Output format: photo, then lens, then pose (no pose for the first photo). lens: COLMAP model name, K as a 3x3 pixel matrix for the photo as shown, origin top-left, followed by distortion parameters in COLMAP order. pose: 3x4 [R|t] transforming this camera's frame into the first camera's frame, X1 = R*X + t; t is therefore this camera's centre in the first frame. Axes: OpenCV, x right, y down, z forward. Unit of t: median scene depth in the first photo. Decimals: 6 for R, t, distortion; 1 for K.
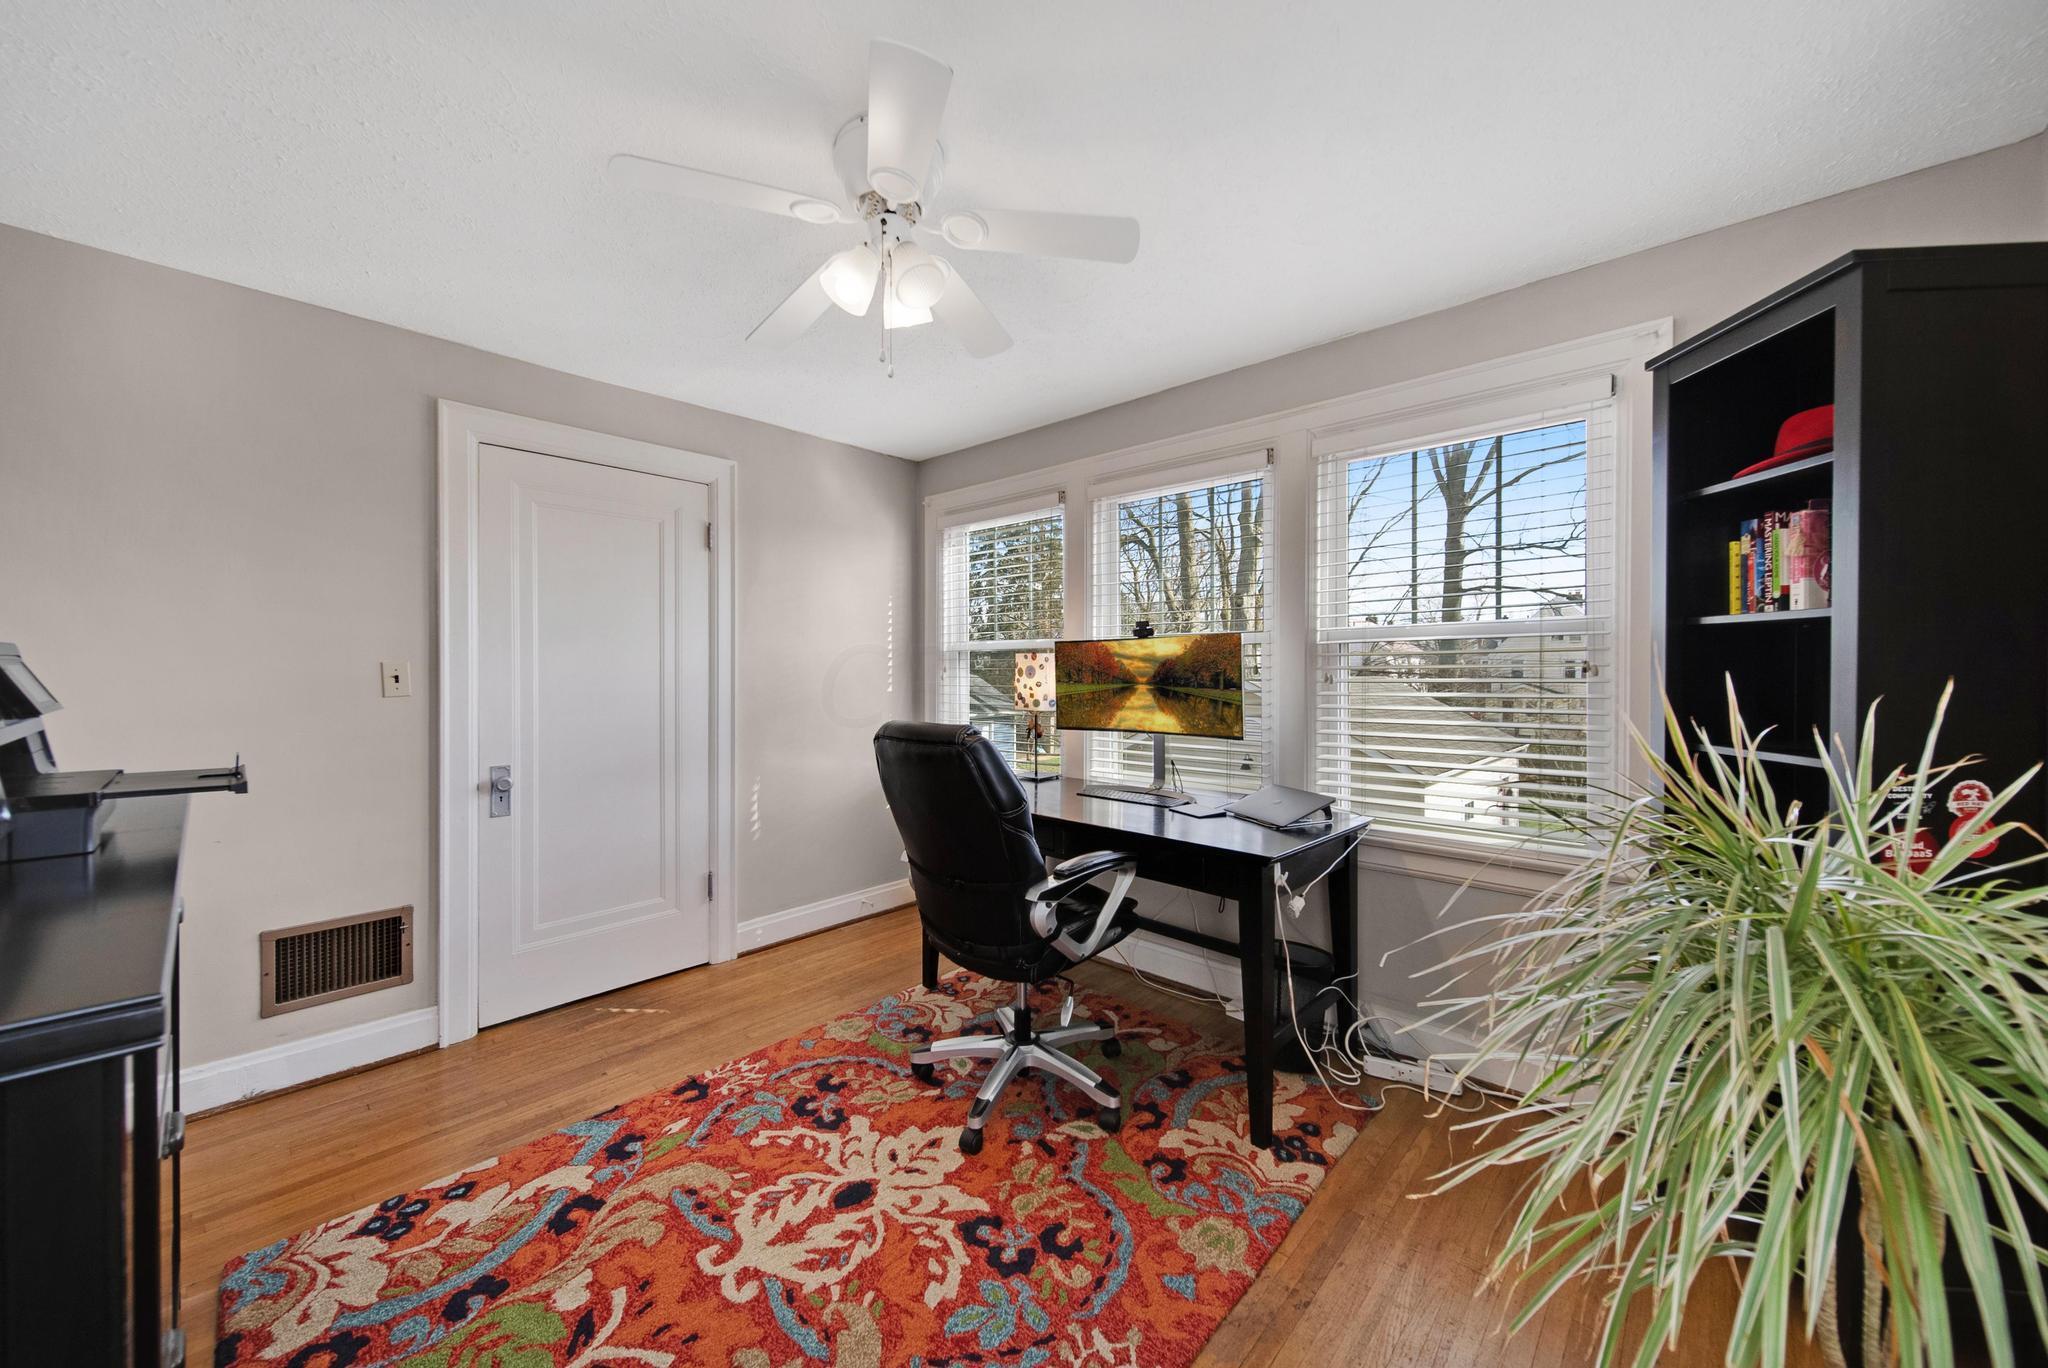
lens RADIAL K [[739.6, 0, 1021.0], [0, 739.6, 672.9], [0, 0, 1]] dist [-0.000455, -0.000341]
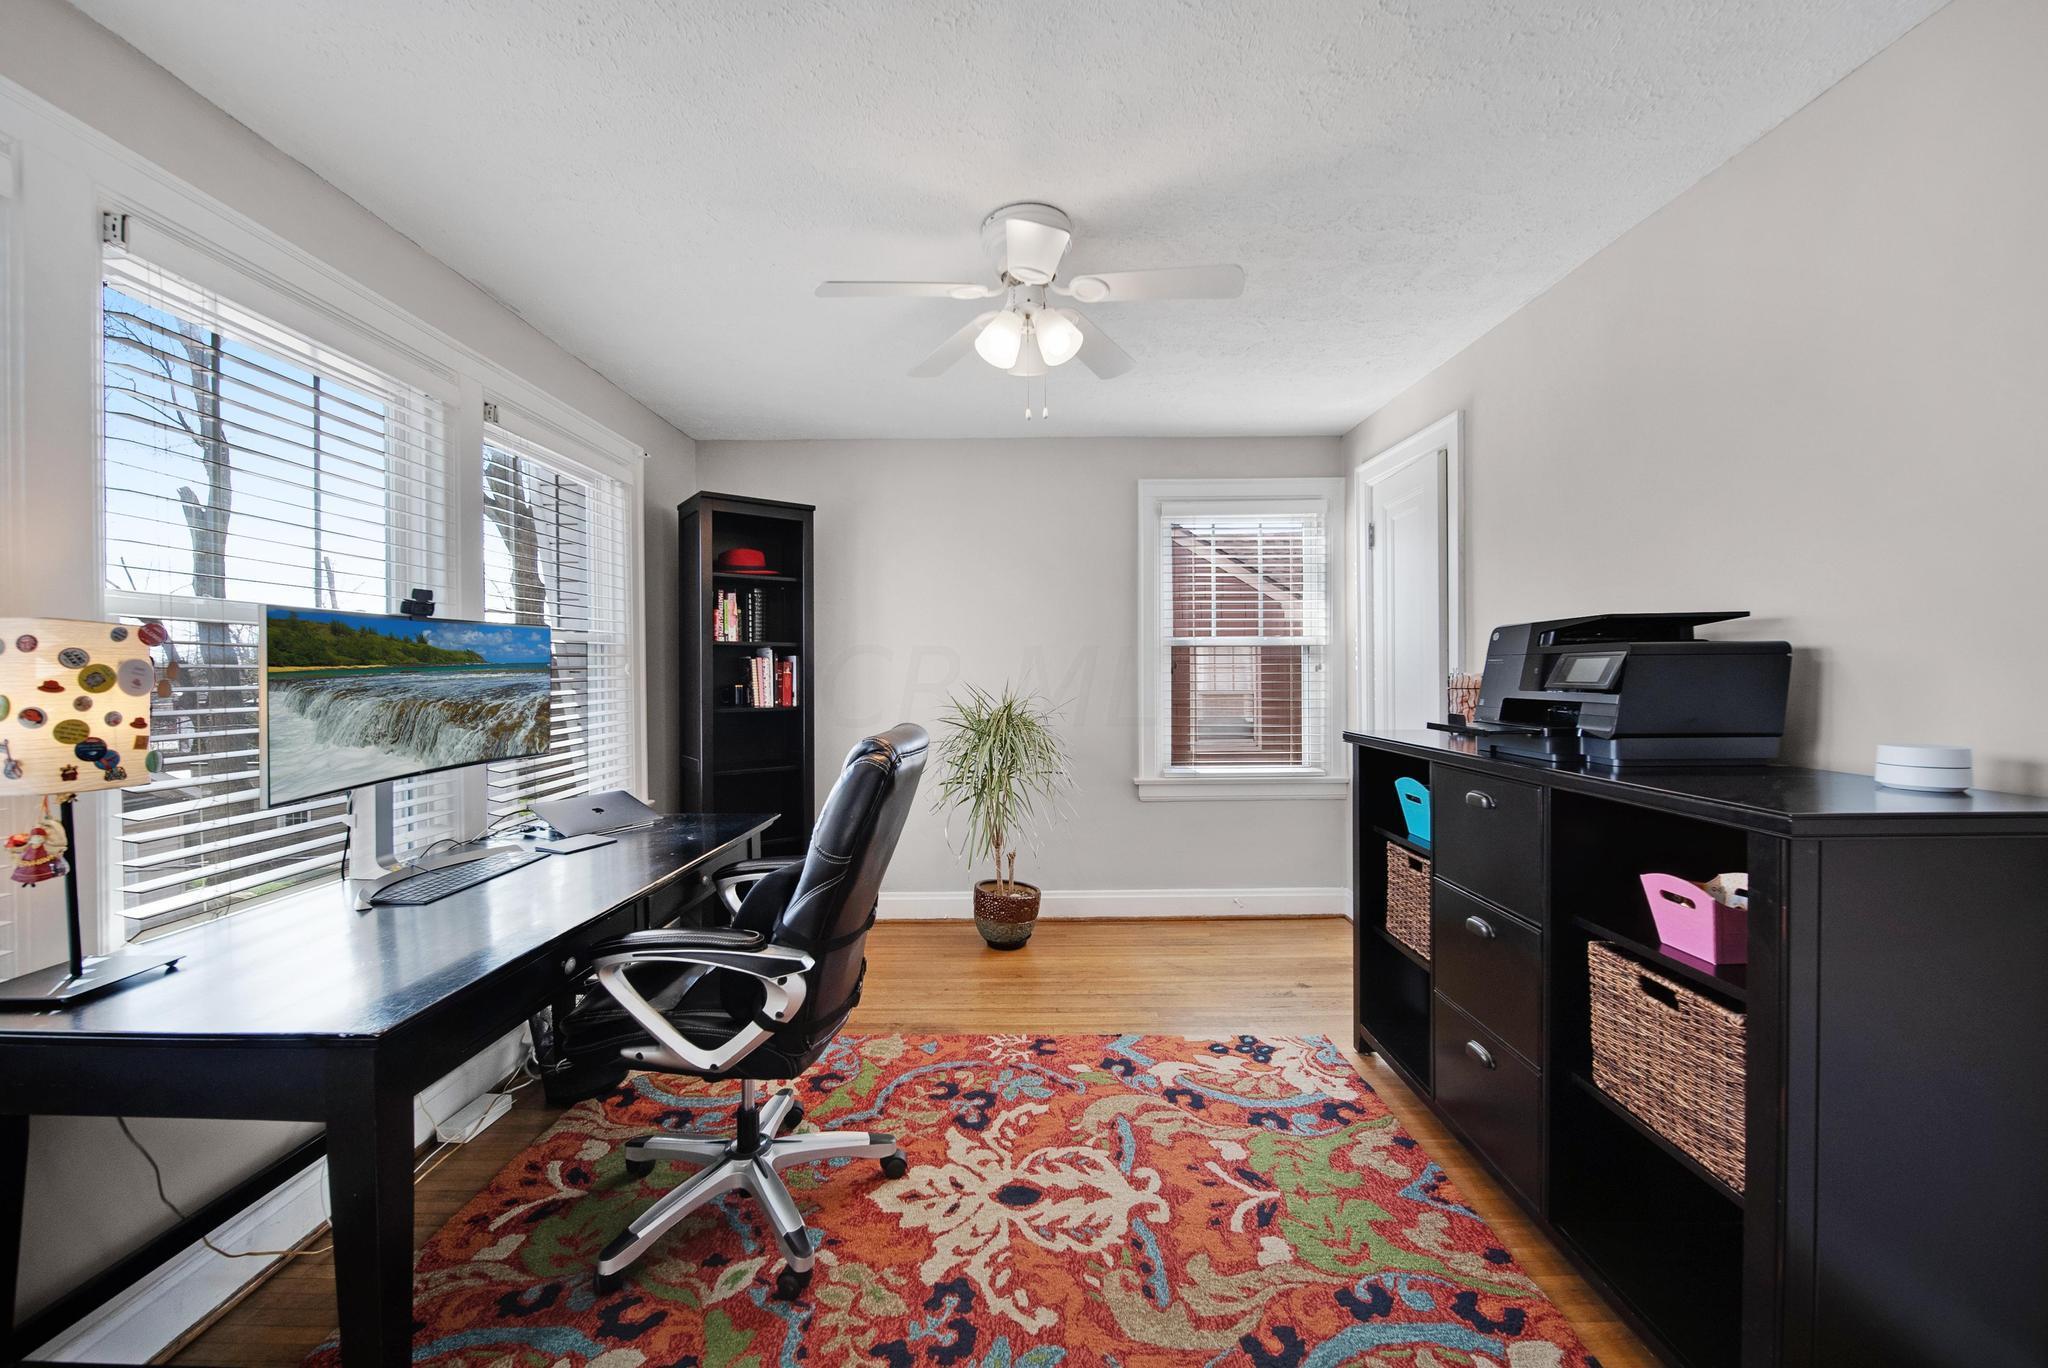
lens RADIAL K [[739.6, 0, 1023.0], [0, 739.6, 674.2], [0, 0, 1]] dist [-0.000455, -0.000341]
pose [[-0.661346, -0.003711, 0.750072, -1.024866], [0.009328, 0.999870, 0.013172, -0.007677], [-0.750023, 0.015708, -0.661225, 1.729924]]
